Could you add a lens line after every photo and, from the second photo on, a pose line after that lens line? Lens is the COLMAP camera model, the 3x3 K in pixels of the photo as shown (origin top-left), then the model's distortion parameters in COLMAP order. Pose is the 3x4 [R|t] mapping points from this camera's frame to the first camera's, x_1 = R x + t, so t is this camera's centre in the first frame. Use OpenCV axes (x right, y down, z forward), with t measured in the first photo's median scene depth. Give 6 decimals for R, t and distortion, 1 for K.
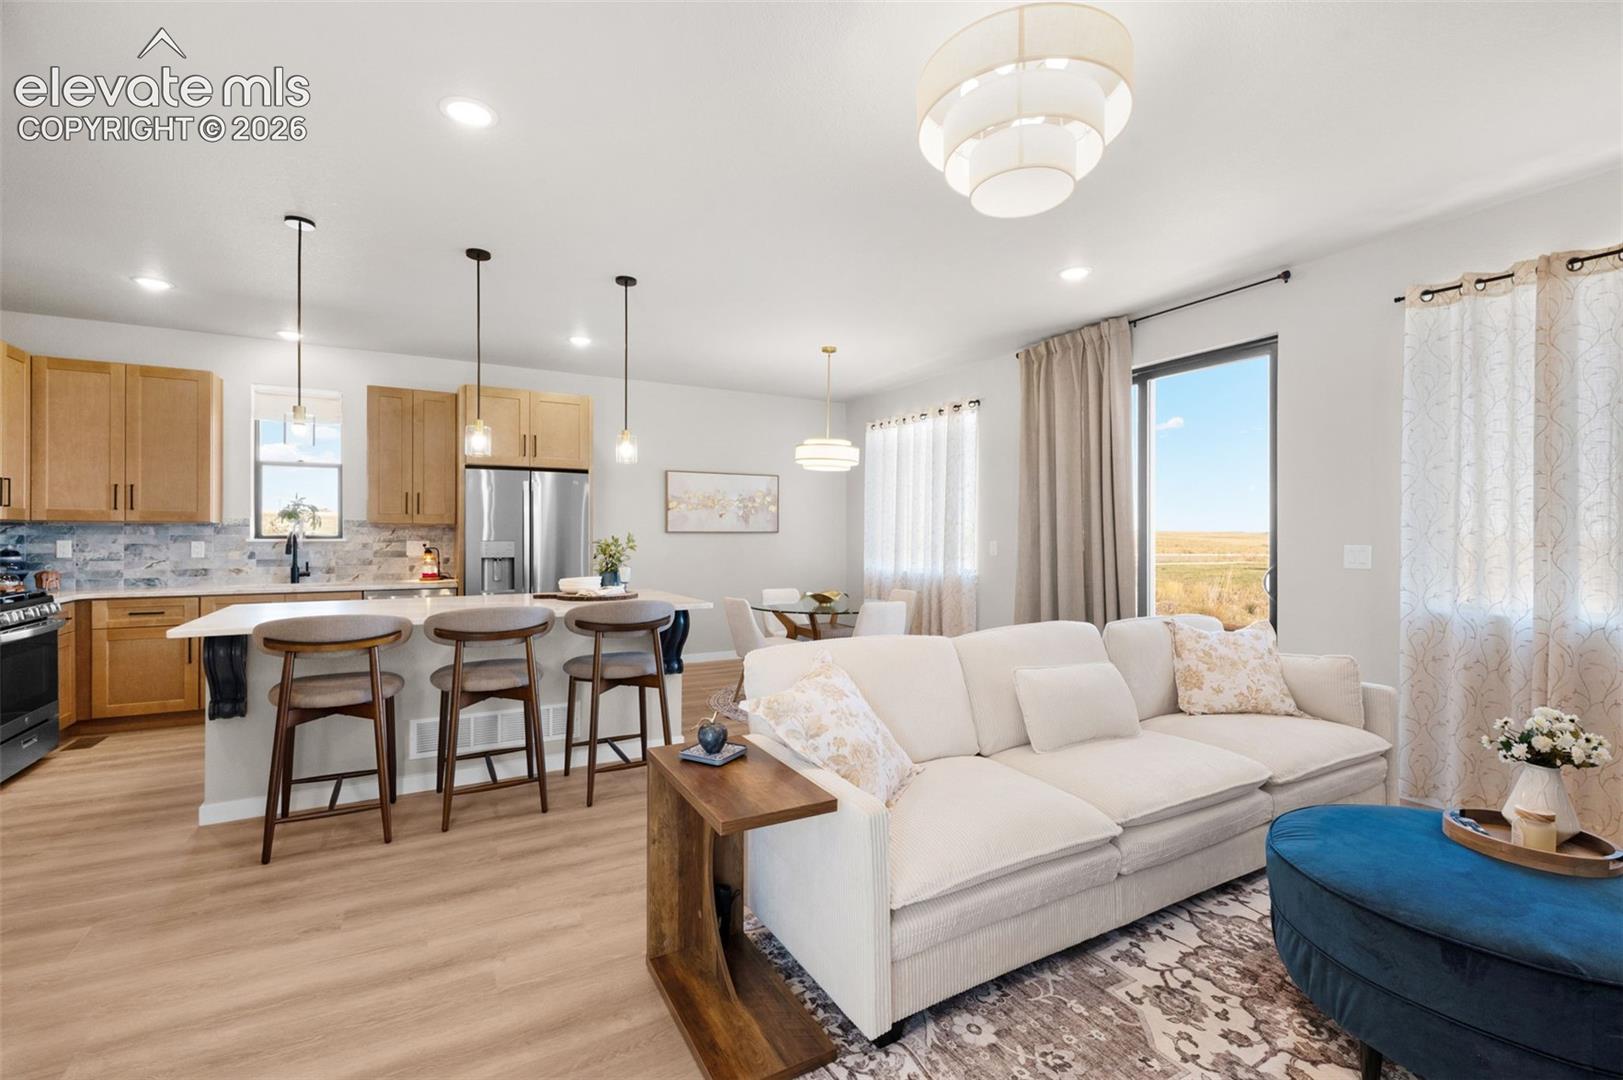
lens RADIAL K [[692.3, 0, 818.5], [0, 692.3, 535.0], [0, 0, 1]] dist [0.002364, -0.005725]
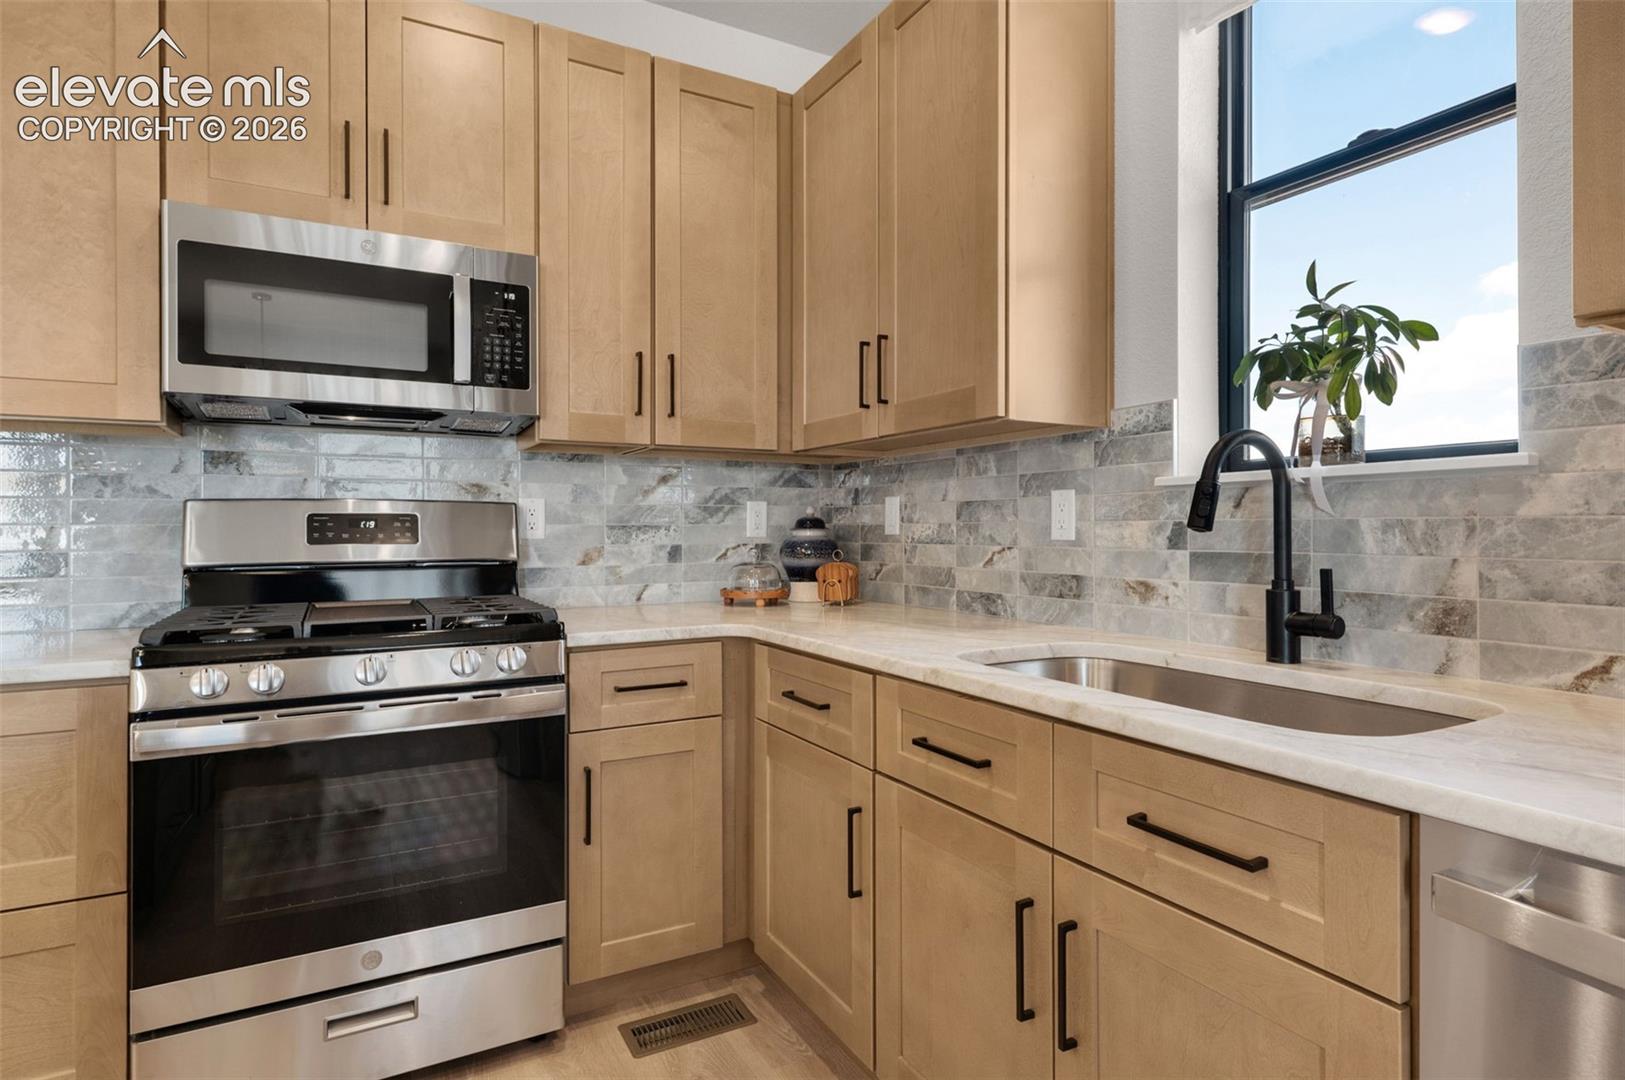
lens RADIAL K [[857.9, 0, 804.4], [0, 857.9, 526.8], [0, 0, 1]] dist [0.016117, -0.002771]
pose [[-0.021440, -0.003681, -0.999763, -0.493288], [0.002305, 0.999990, -0.003732, 0.027599], [0.999767, -0.002385, -0.021431, 0.886077]]
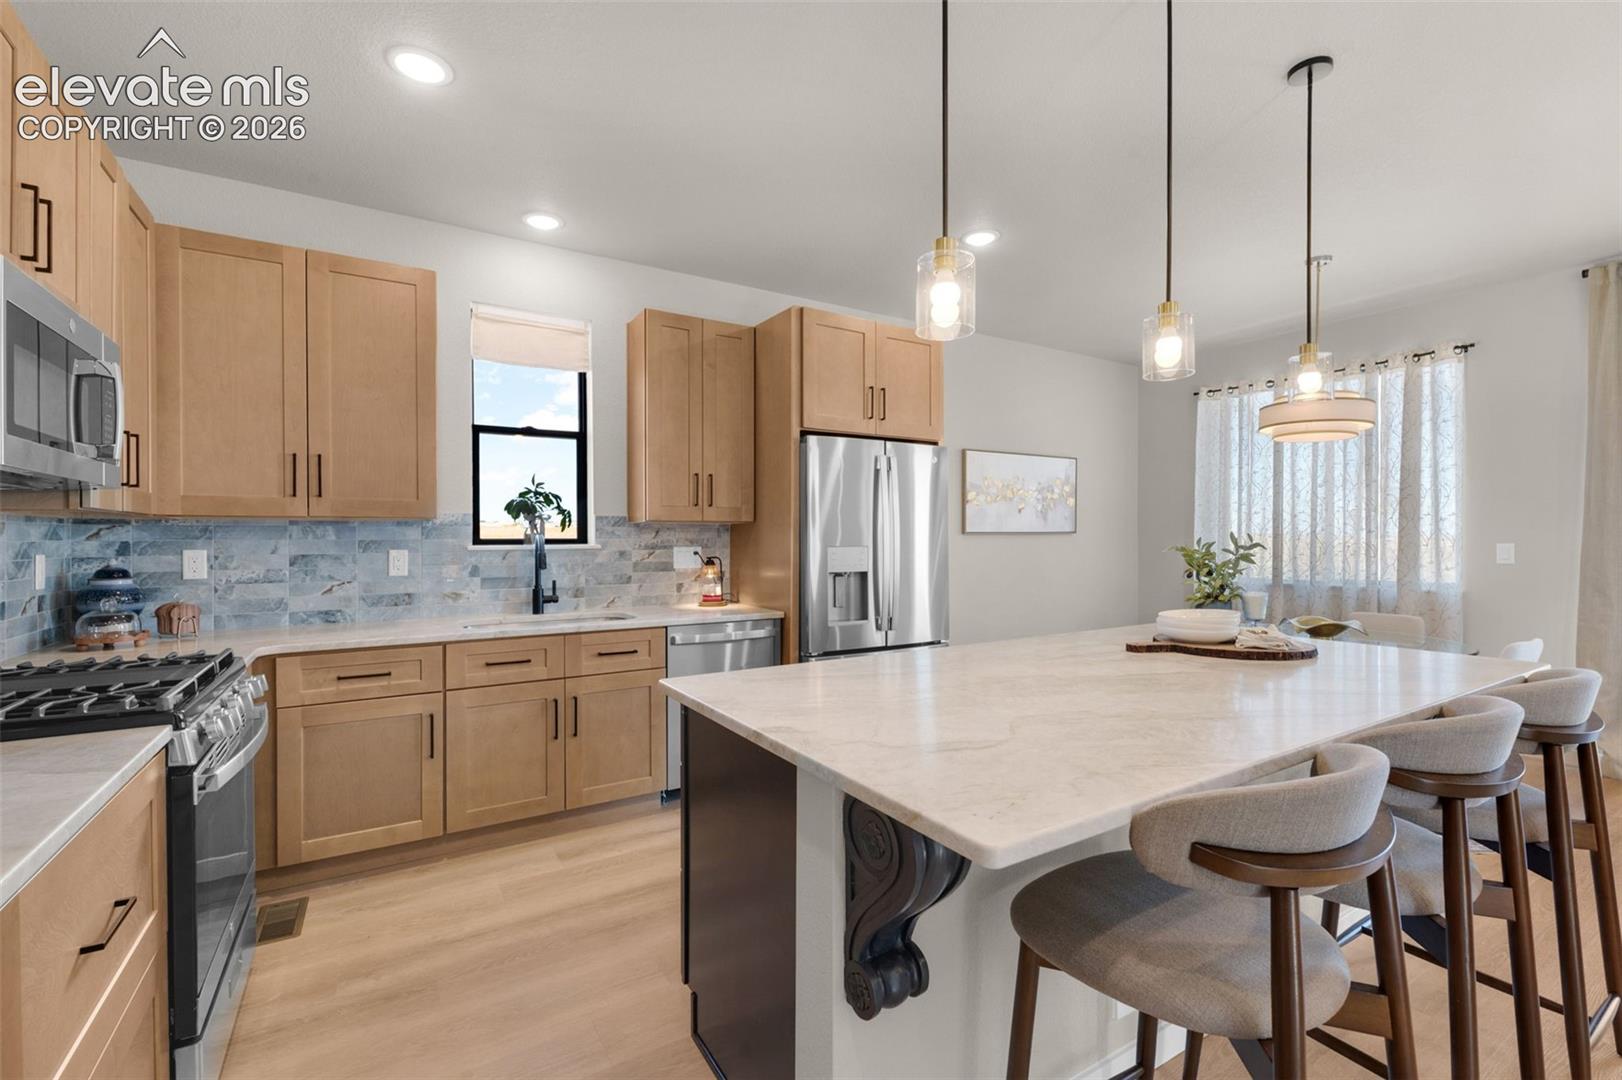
lens RADIAL K [[691.9, 0, 811.6], [0, 691.9, 539.1], [0, 0, 1]] dist [0.002364, -0.005725]
pose [[0.999473, -0.003946, 0.032223, -0.544387], [0.003823, 0.999985, 0.003861, -0.001559], [-0.032238, -0.003736, 0.999473, 0.362856]]
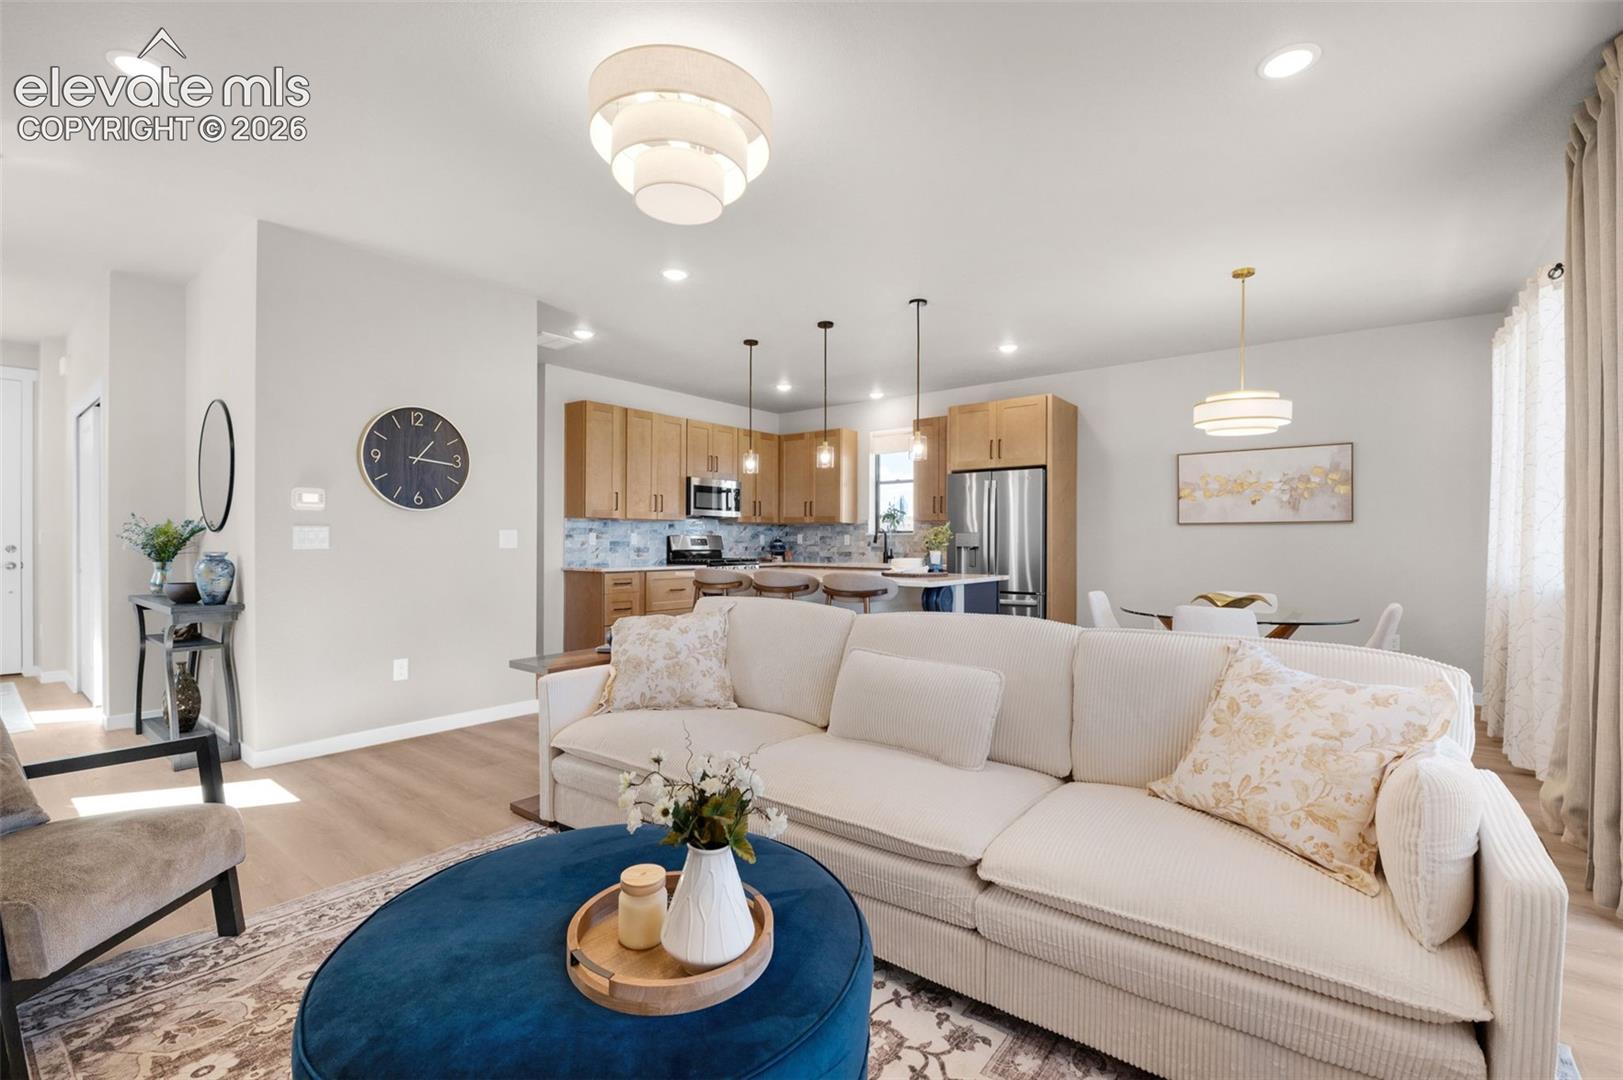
lens RADIAL K [[706.3, 0, 798.5], [0, 706.3, 540.3], [0, 0, 1]] dist [-0.027553, -0.000492]
pose [[0.360577, -0.001985, -0.932727, 0.589164], [-0.002125, 0.999993, -0.002949, 0.027002], [0.932727, 0.003045, 0.360571, 0.303856]]
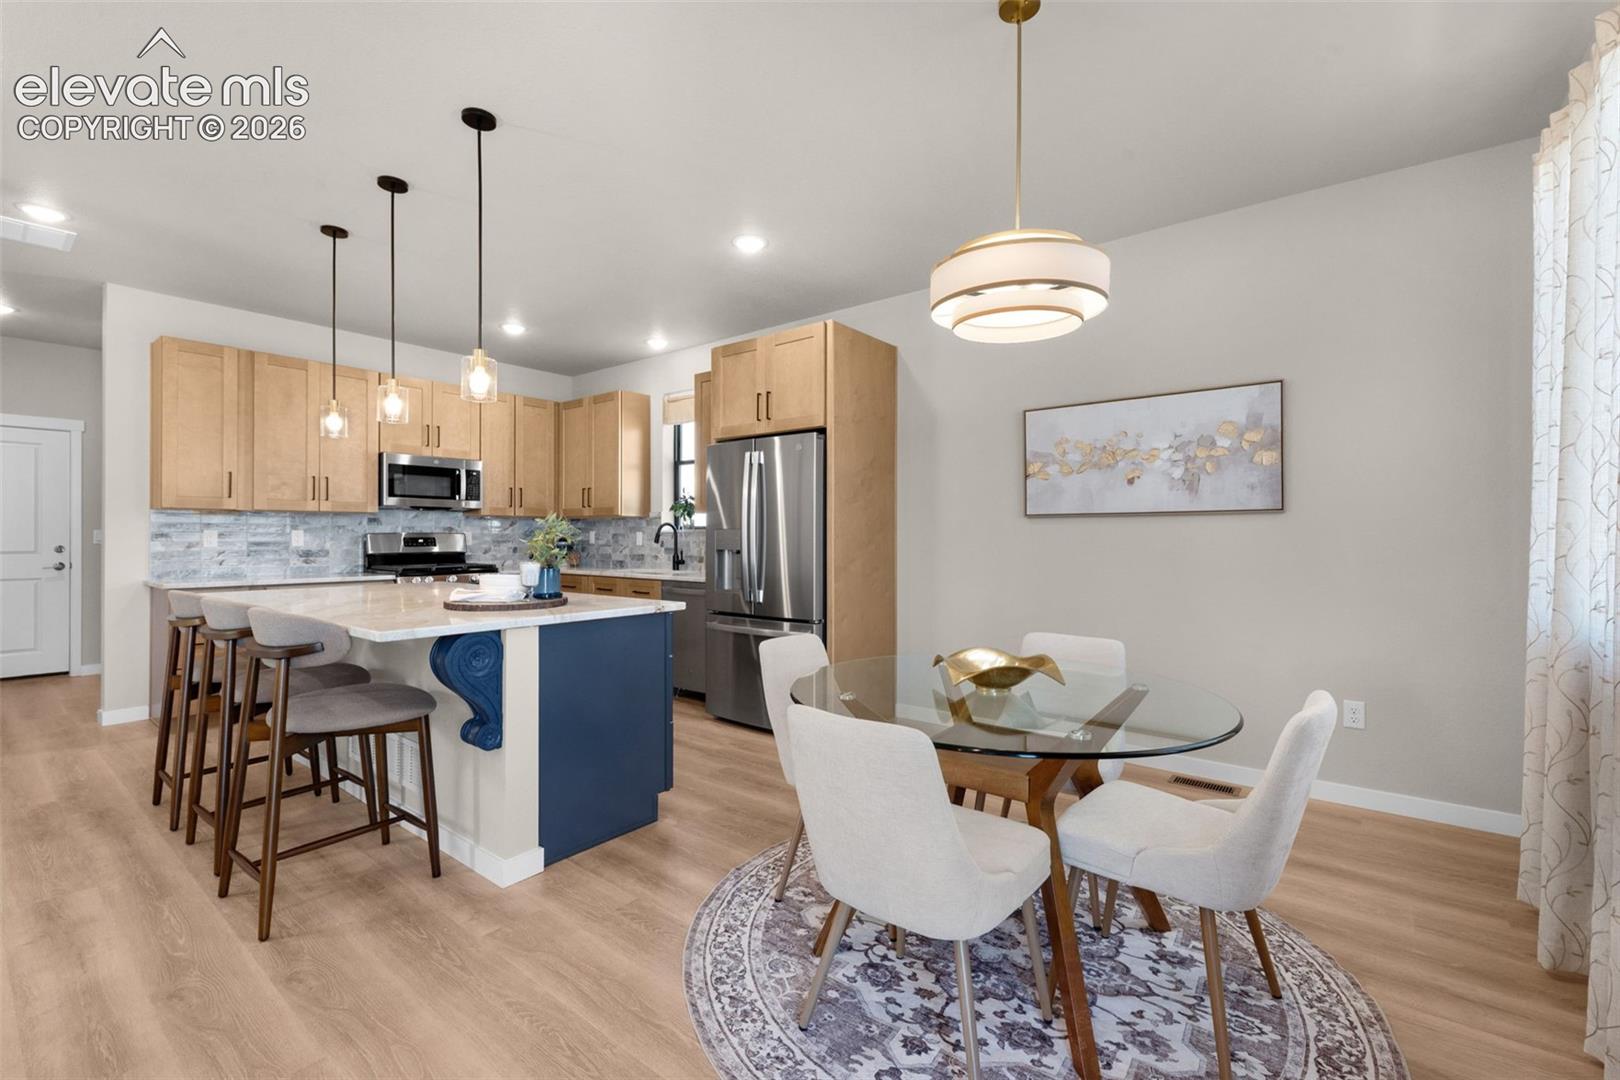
lens RADIAL K [[691.0, 0, 806.5], [0, 691.0, 532.6], [0, 0, 1]] dist [0.002364, -0.005725]
pose [[0.370404, -0.005941, -0.928852, 0.340476], [0.000113, 0.999980, -0.006351, 0.018332], [0.928871, 0.002247, 0.370397, 0.821321]]
